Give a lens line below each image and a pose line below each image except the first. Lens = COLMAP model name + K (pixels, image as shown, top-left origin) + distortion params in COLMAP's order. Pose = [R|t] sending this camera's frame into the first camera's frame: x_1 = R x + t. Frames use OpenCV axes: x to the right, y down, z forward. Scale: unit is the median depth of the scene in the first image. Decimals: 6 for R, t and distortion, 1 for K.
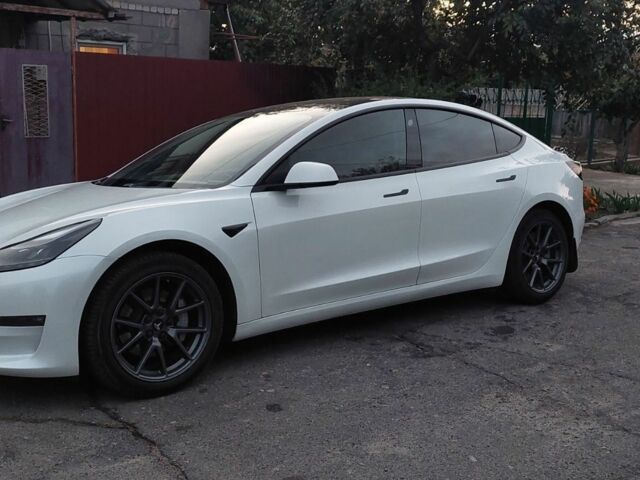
lens RADIAL K [[760.3, 0, 323.1], [0, 760.3, 232.5], [0, 0, 1]] dist [0.164271, -0.369985]
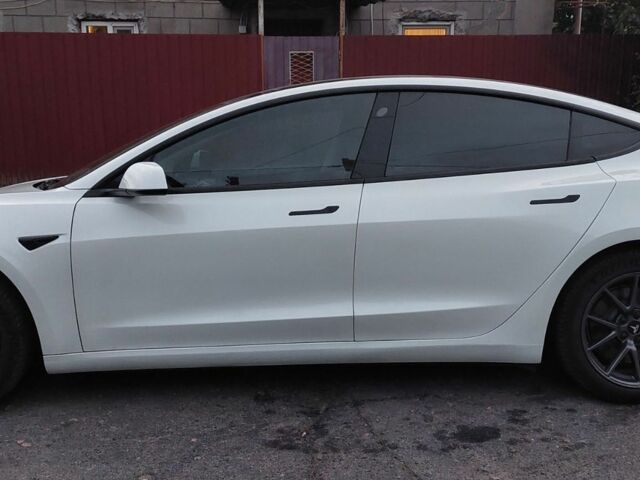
lens RADIAL K [[778.4, 0, 320.0], [0, 778.4, 240.0], [0, 0, 1]] dist [0.138846, -0.309797]
pose [[0.811913, 0.096894, -0.575681, 0.545236], [-0.082182, 0.995280, 0.051611, -0.064834], [0.577965, 0.005407, 0.816044, 0.420118]]
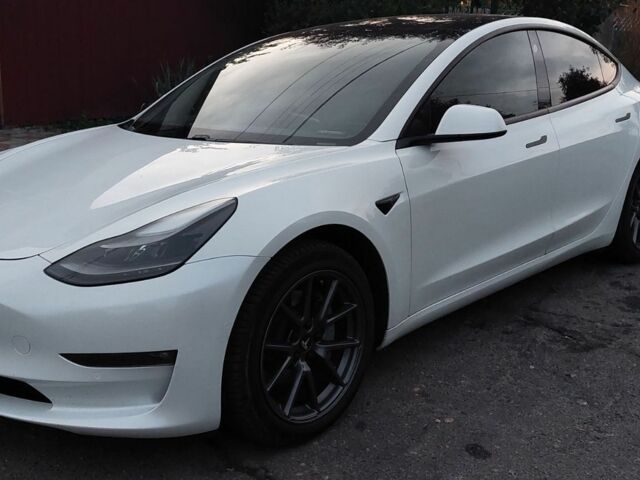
lens RADIAL K [[760.3, 0, 323.1], [0, 760.3, 232.5], [0, 0, 1]] dist [0.164271, -0.369985]
pose [[0.988027, -0.028996, 0.151534, -0.251324], [0.013119, 0.994413, 0.104744, -0.045994], [-0.153725, -0.101502, 0.982887, 0.257532]]
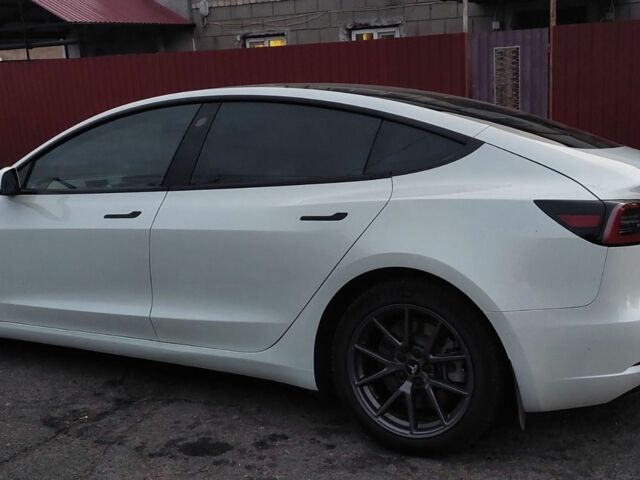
lens RADIAL K [[778.4, 0, 320.0], [0, 778.4, 240.0], [0, 0, 1]] dist [0.138846, -0.309797]
pose [[0.385441, 0.143744, -0.911468, 0.934828], [-0.107530, 0.988059, 0.110351, -0.140686], [0.916446, 0.055476, 0.396295, 0.902218]]
